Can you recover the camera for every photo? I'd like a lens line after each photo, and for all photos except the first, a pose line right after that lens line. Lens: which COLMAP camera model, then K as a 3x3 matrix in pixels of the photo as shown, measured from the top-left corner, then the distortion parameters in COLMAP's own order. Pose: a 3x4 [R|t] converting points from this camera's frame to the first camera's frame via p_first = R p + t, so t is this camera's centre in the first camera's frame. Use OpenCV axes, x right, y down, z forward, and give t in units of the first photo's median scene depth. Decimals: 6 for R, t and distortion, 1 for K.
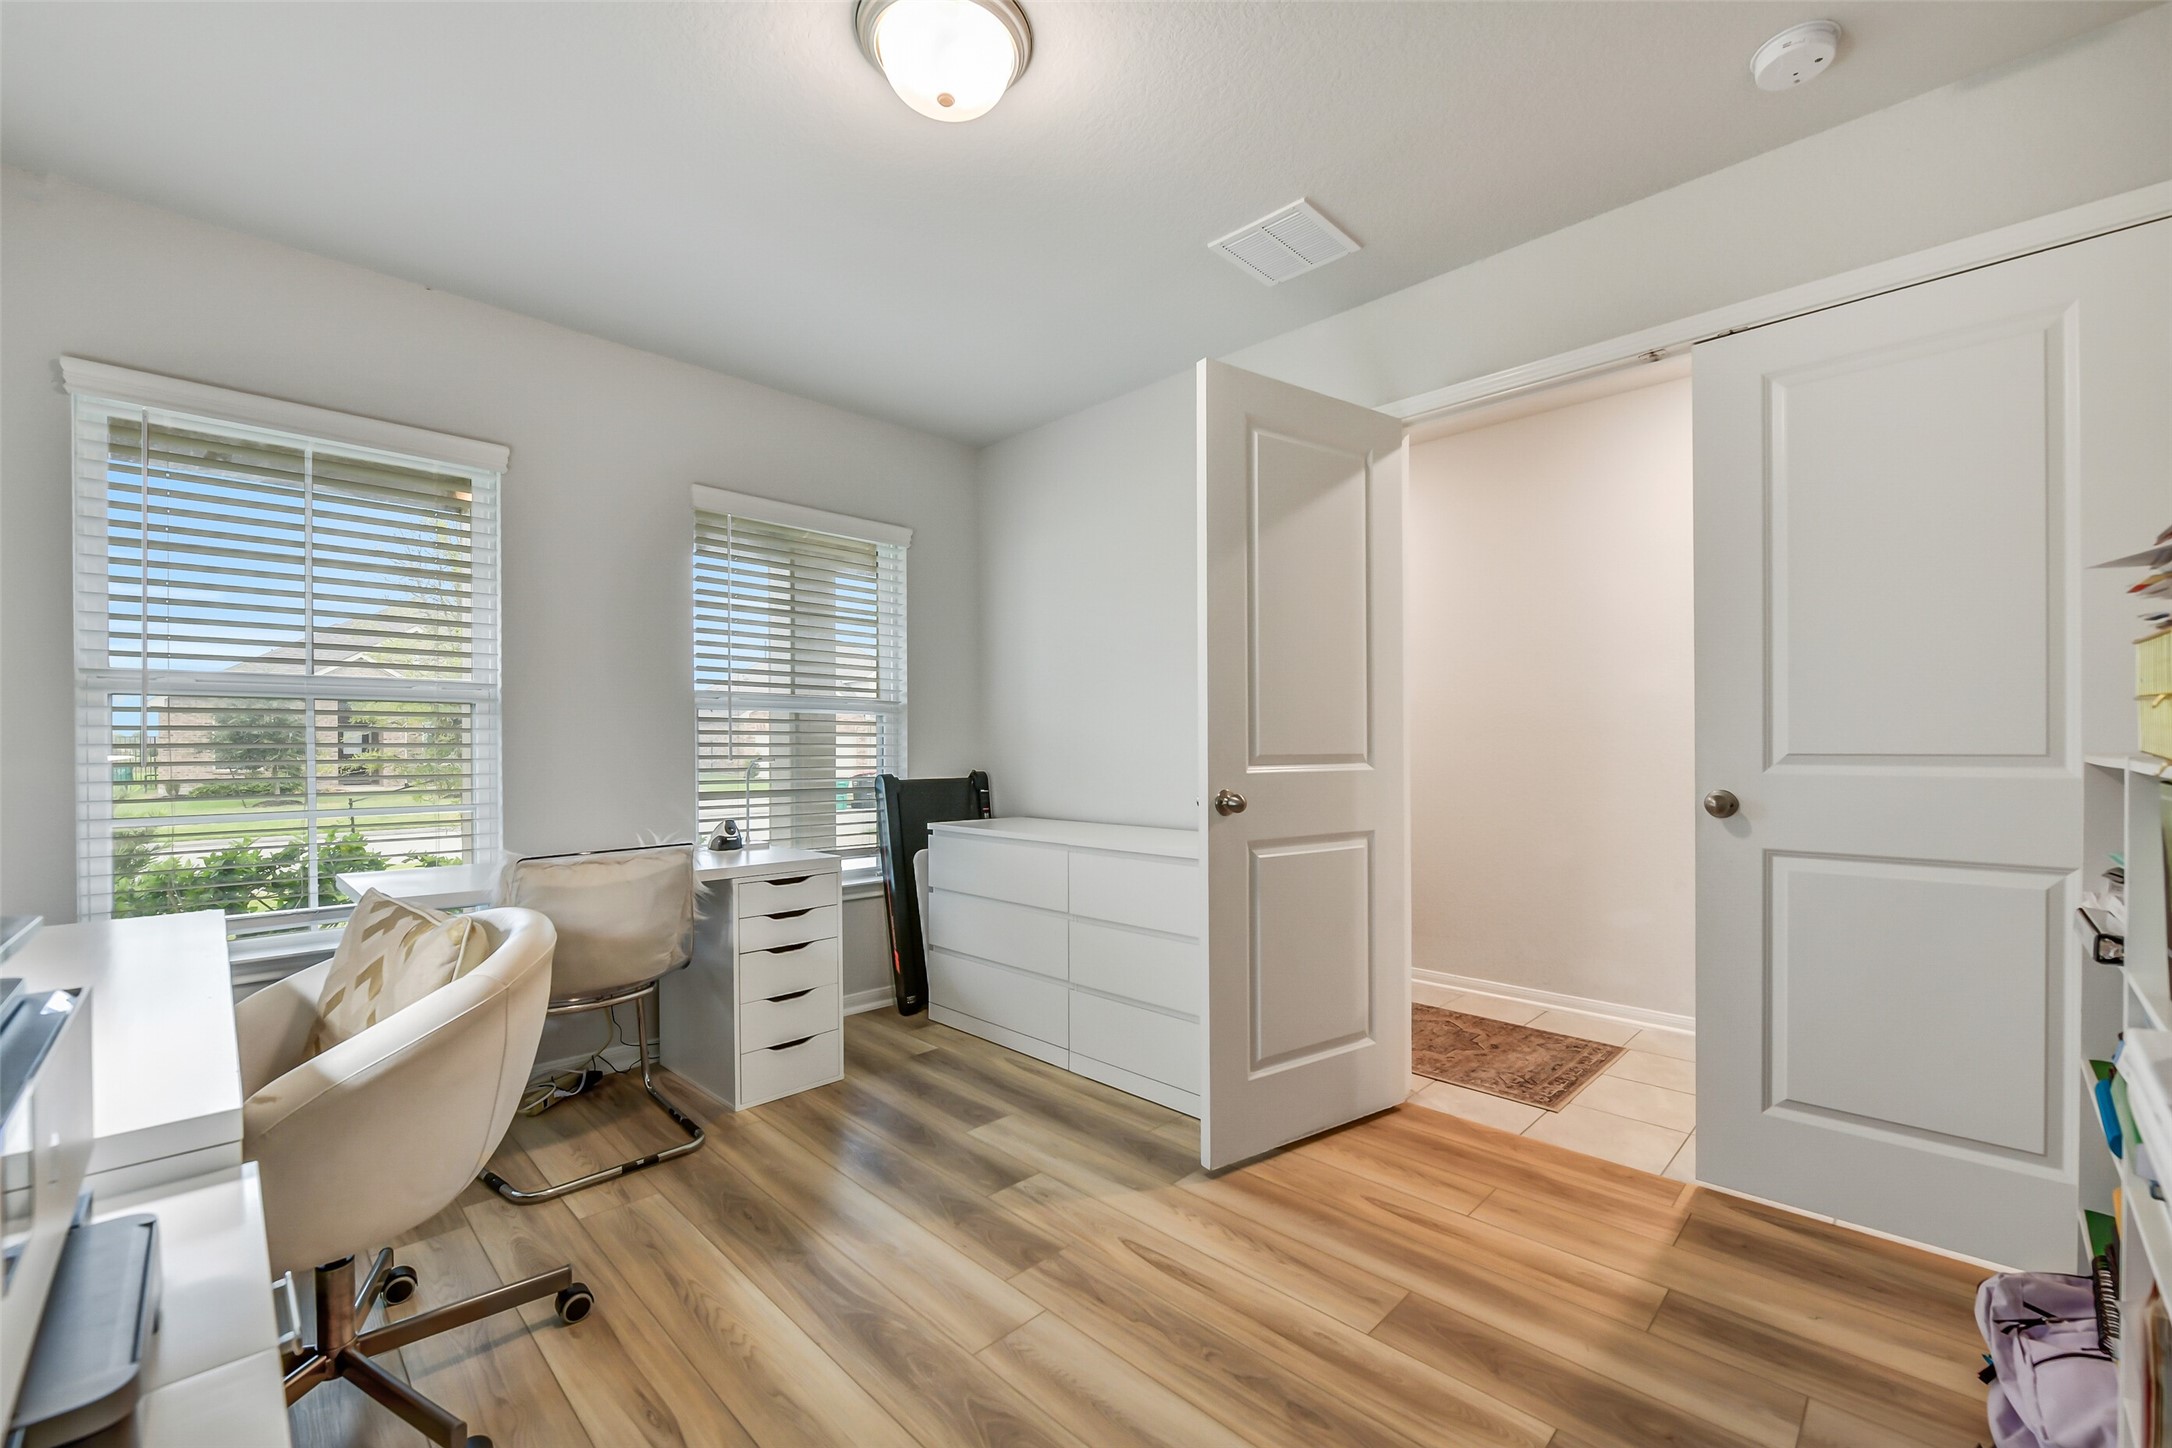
lens RADIAL K [[864.8, 0, 1094.9], [0, 864.8, 737.9], [0, 0, 1]] dist [-0.002946, -0.001476]
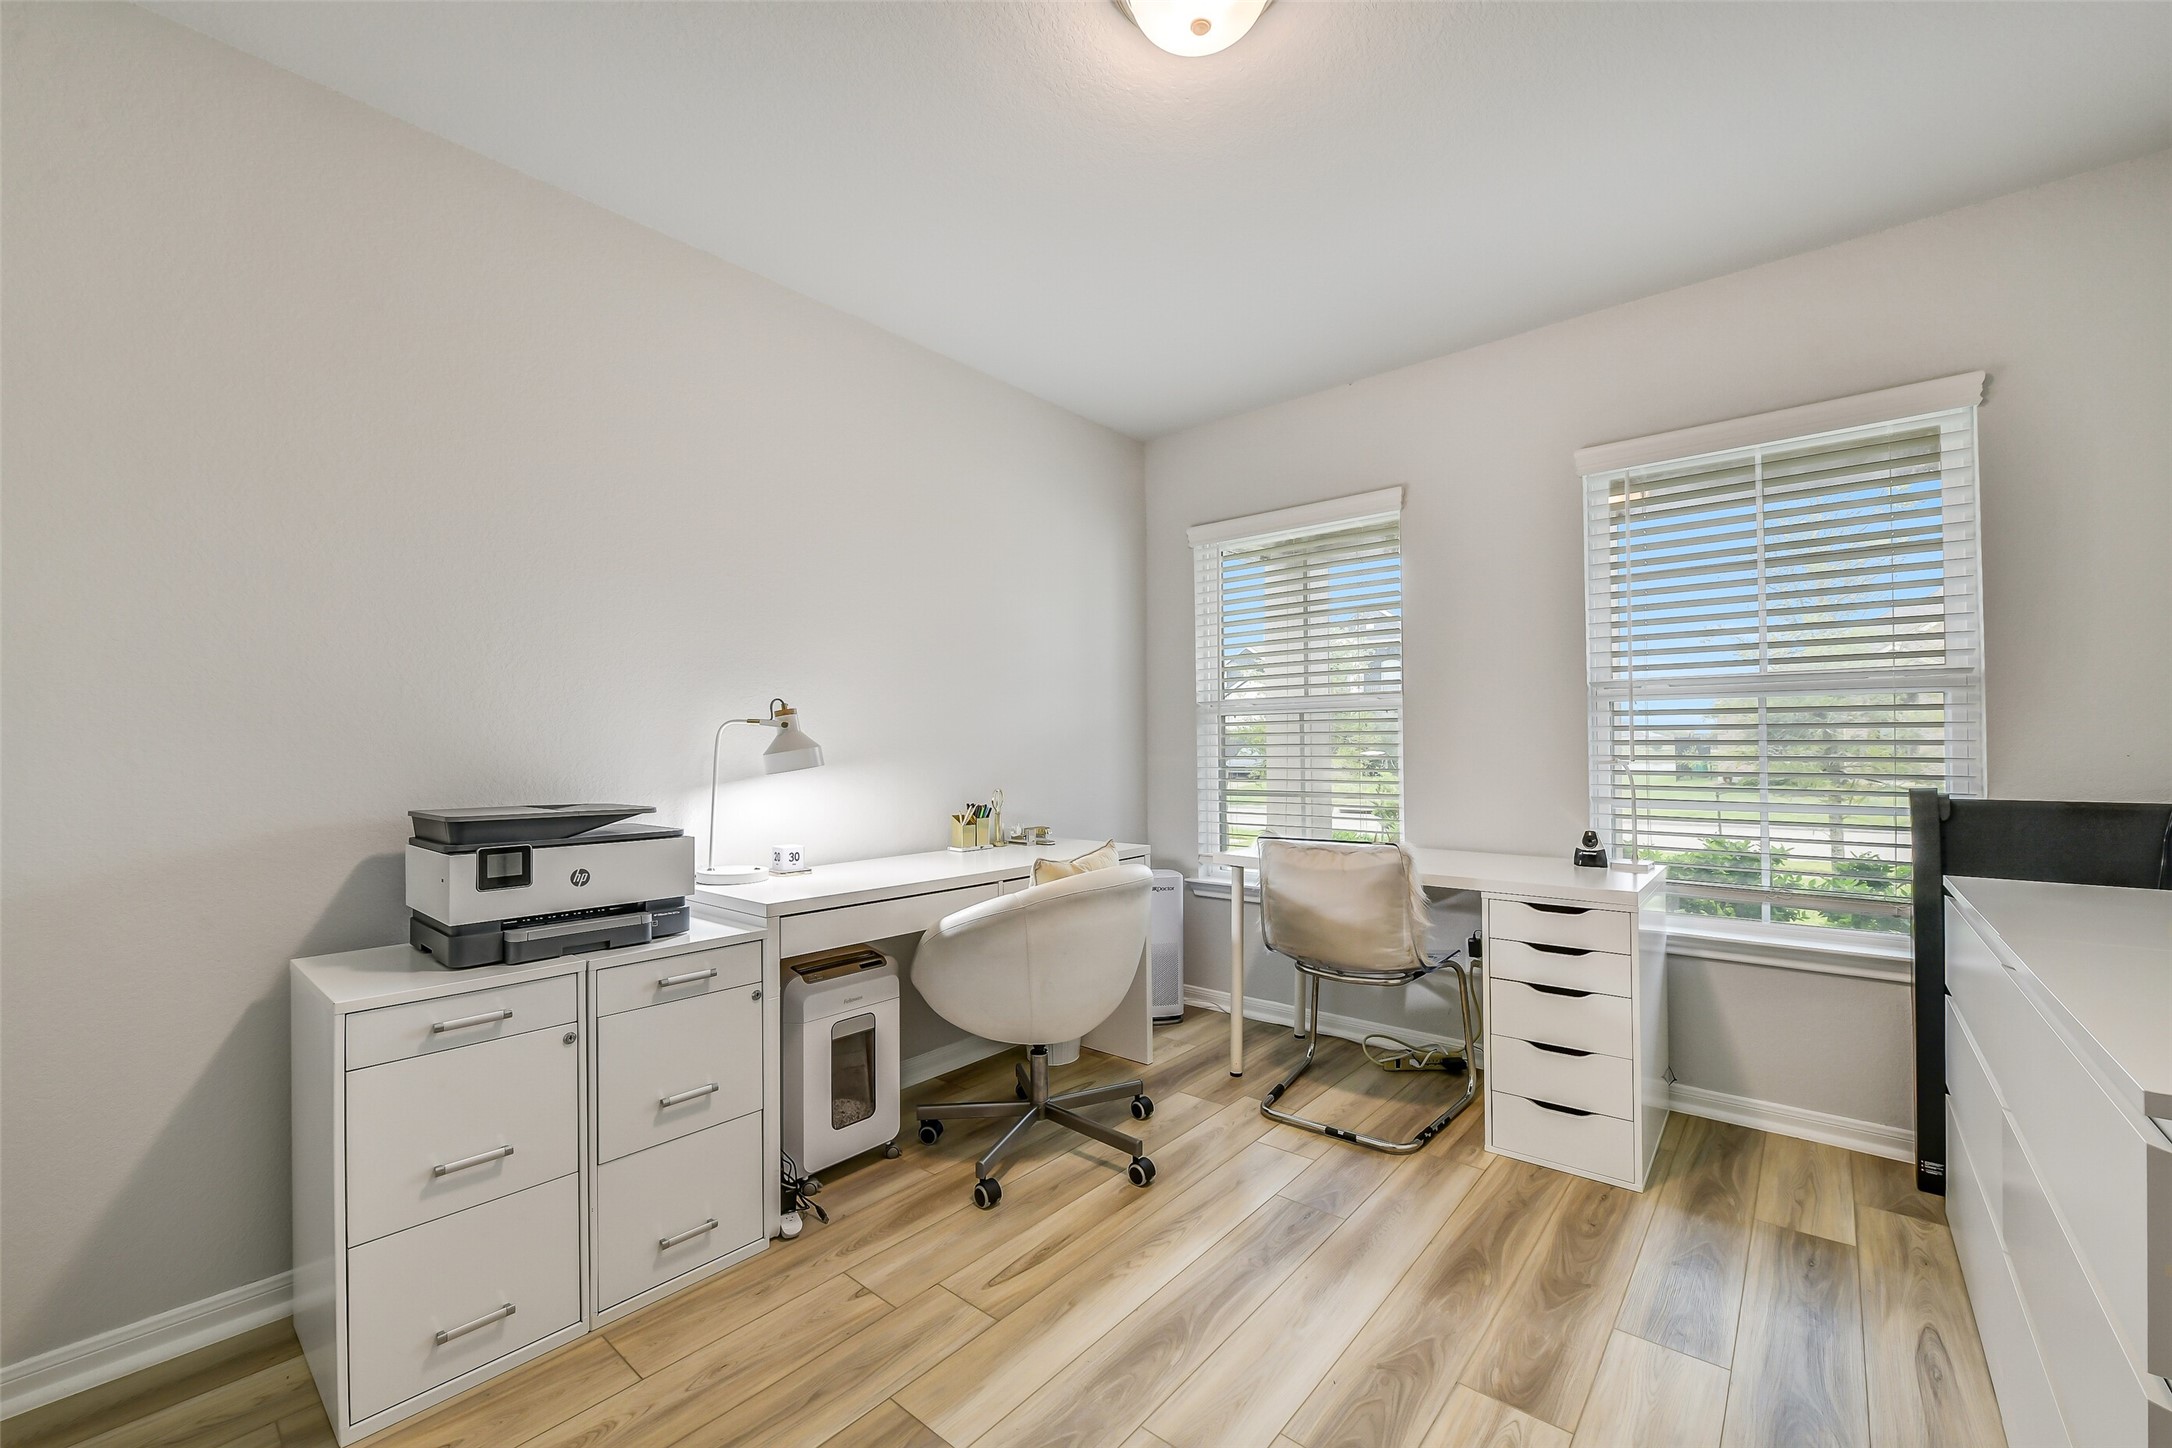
lens RADIAL K [[864.8, 0, 1094.7], [0, 864.8, 736.0], [0, 0, 1]] dist [-0.002946, -0.001476]
pose [[0.100636, -0.003534, -0.994917, 0.503968], [0.015741, 0.999874, -0.001959, -0.005611], [0.994799, -0.015464, 0.100679, 0.579087]]
